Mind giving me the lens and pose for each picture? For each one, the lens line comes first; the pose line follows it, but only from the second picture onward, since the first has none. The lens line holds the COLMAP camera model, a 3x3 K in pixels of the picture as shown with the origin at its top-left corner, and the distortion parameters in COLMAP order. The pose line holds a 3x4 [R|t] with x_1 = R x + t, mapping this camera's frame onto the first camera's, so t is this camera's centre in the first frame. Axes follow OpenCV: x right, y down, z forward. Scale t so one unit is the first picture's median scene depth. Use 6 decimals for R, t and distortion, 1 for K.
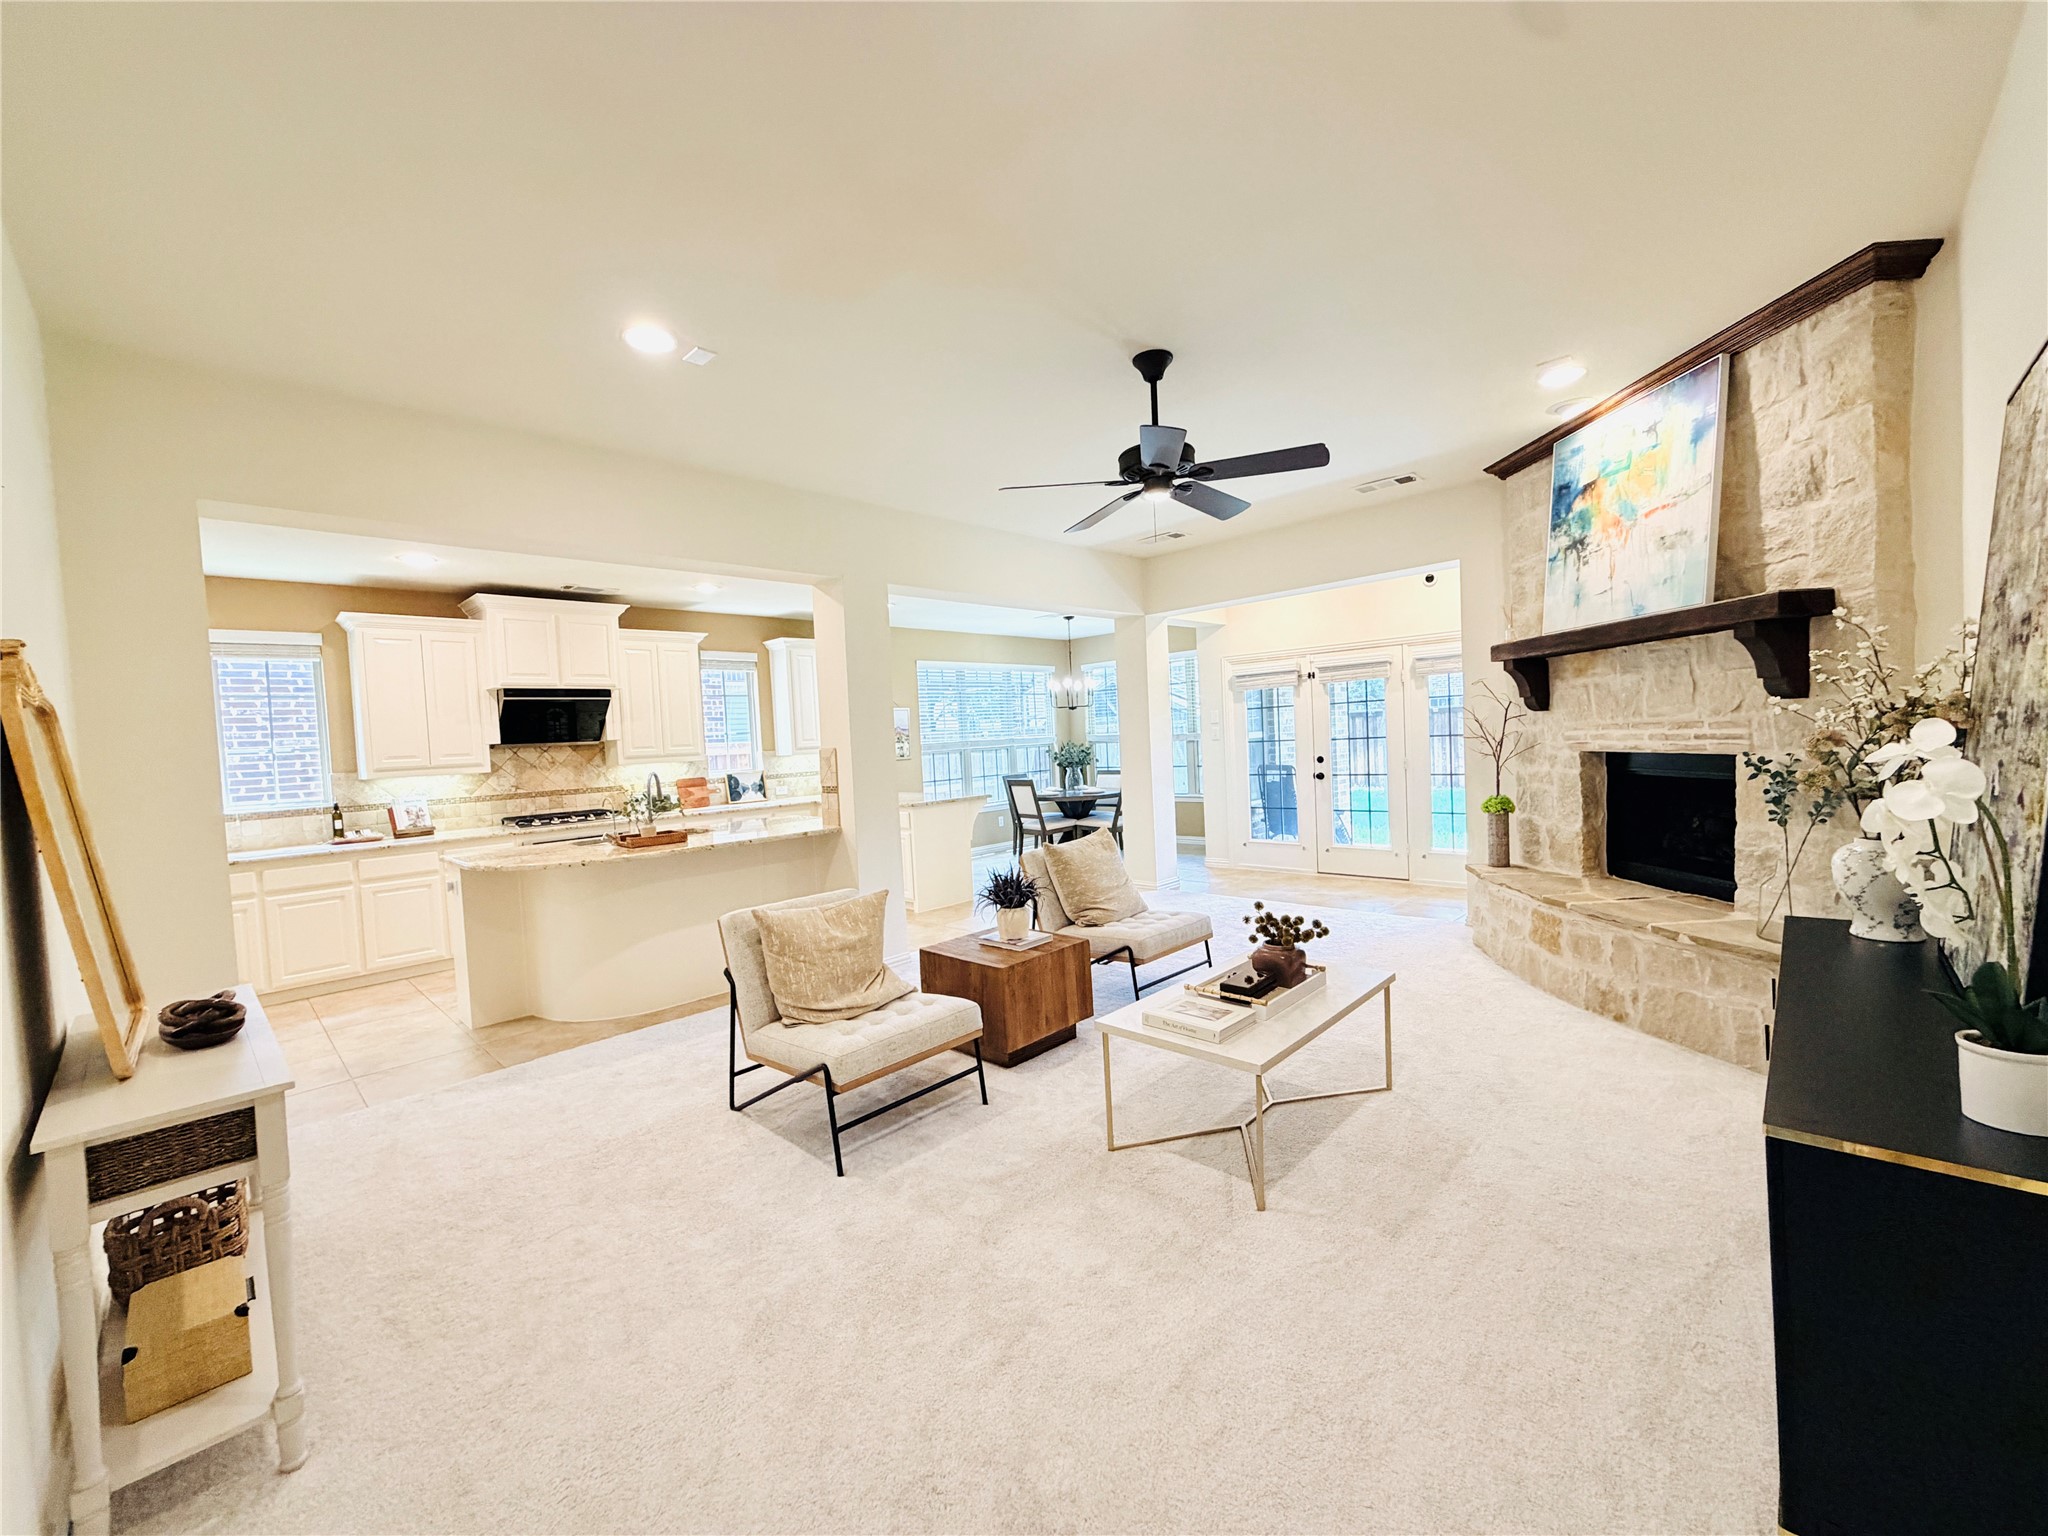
lens RADIAL K [[814.8, 0, 1026.9], [0, 814.8, 763.7], [0, 0, 1]] dist [-0.000106, 0.000164]
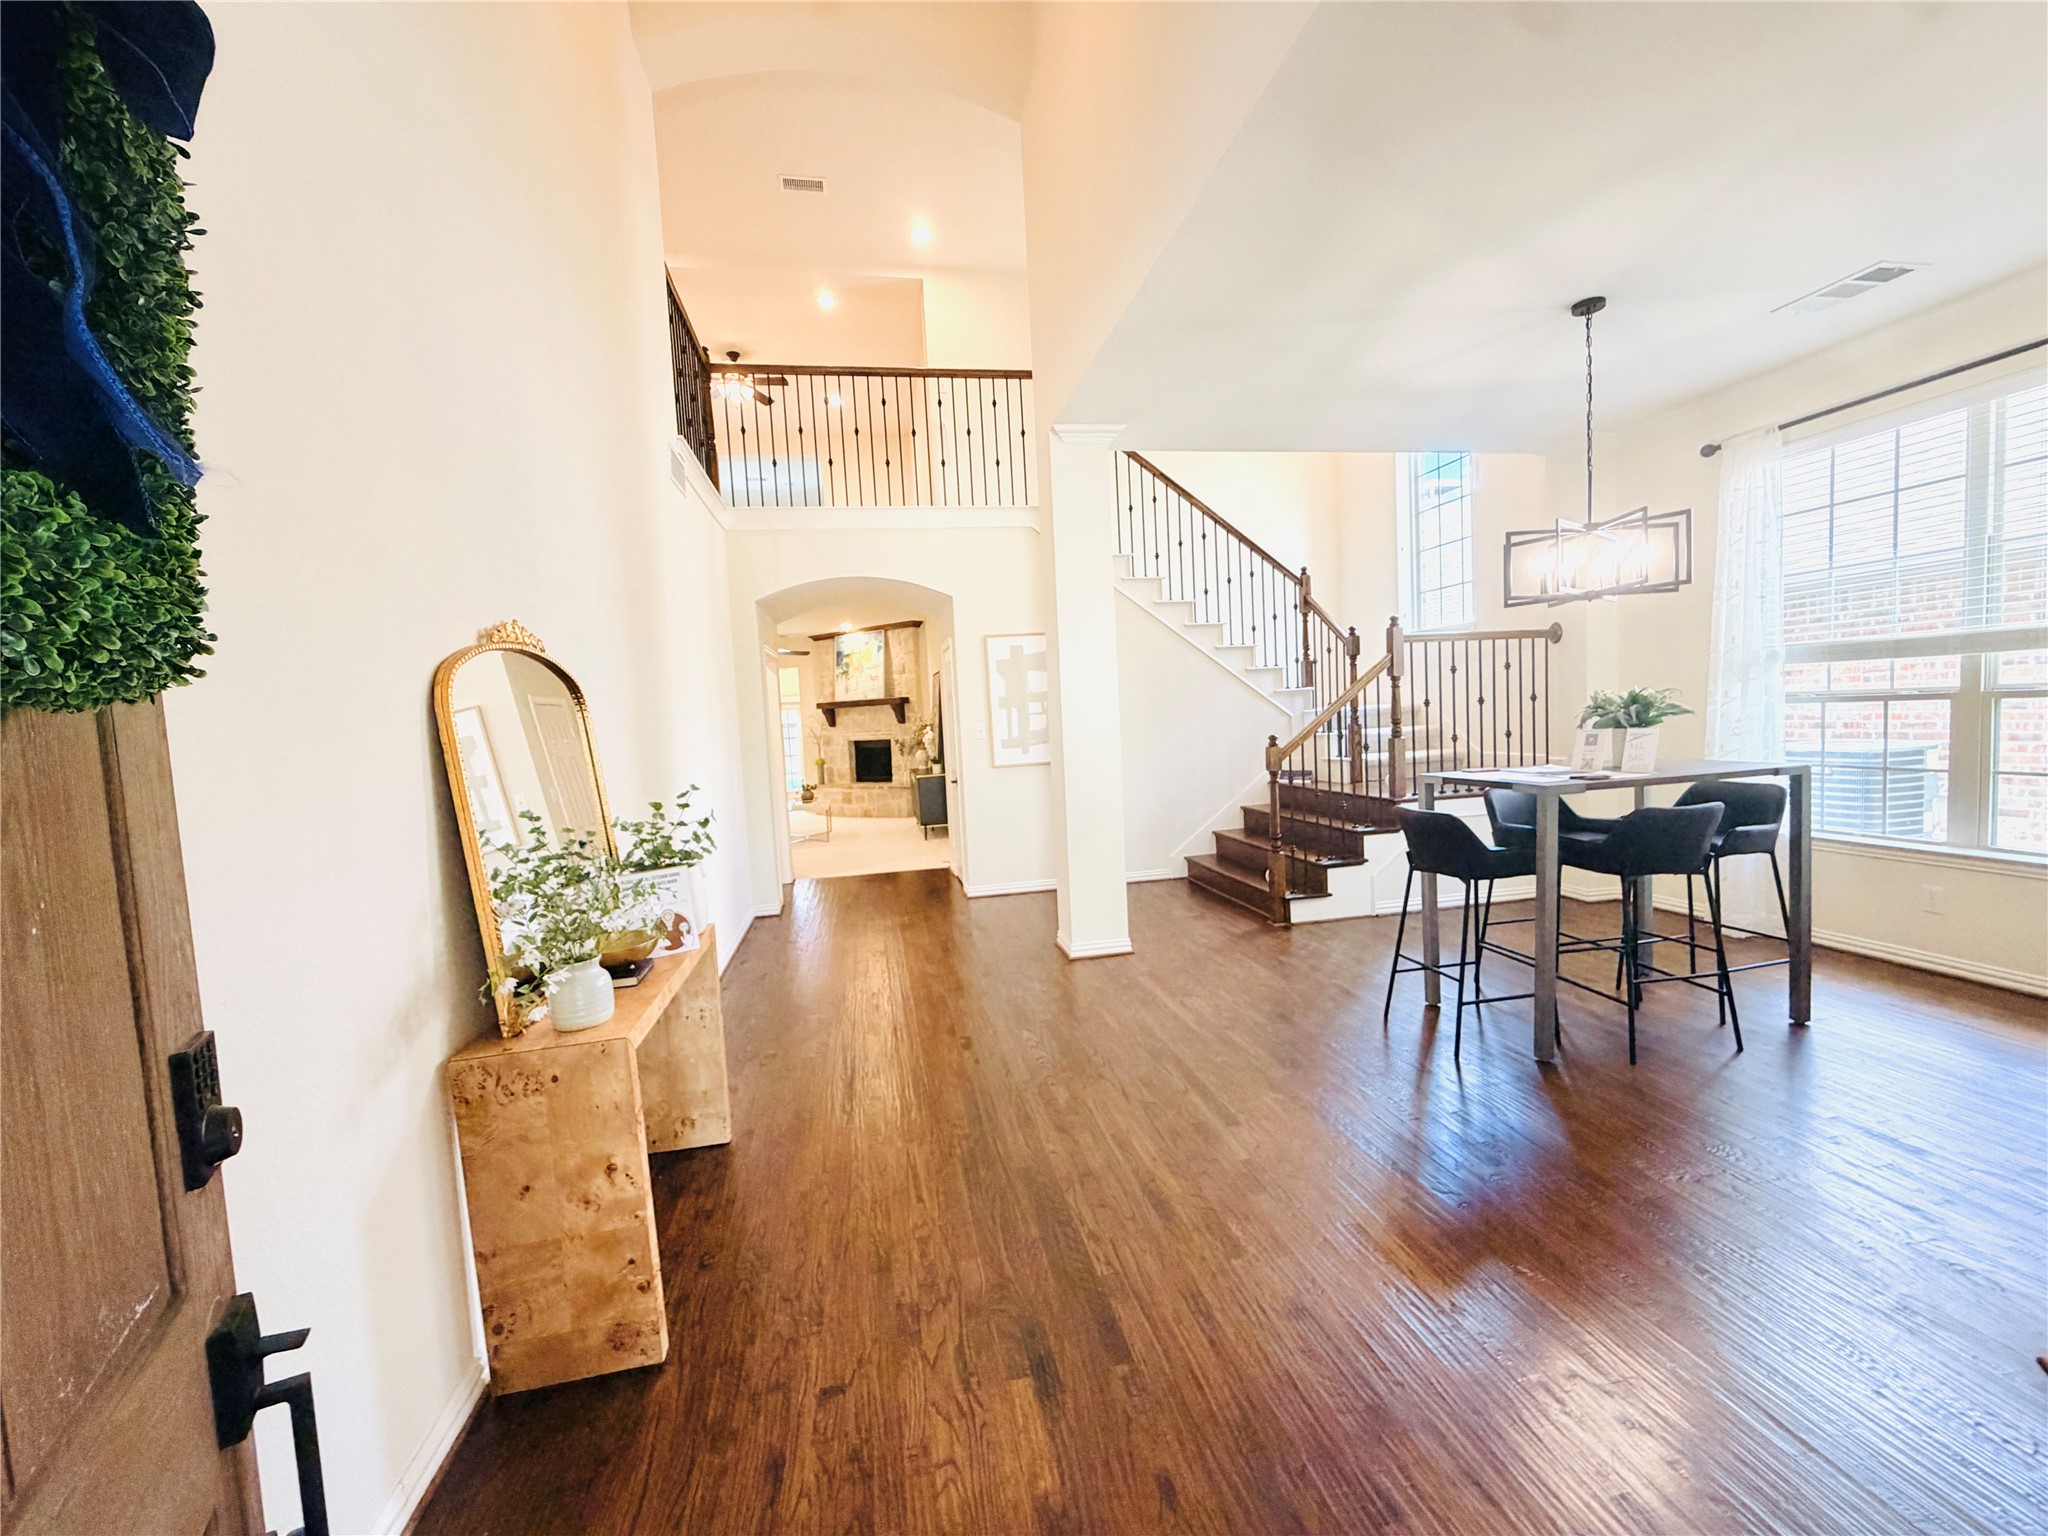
lens RADIAL K [[814.8, 0, 1024.4], [0, 814.8, 766.0], [0, 0, 1]] dist [-0.000106, 0.000164]
pose [[0.578776, -0.043655, 0.814317, -1.568453], [0.054681, 0.998396, 0.014659, 0.078644], [-0.813651, 0.036043, 0.580235, -1.422758]]
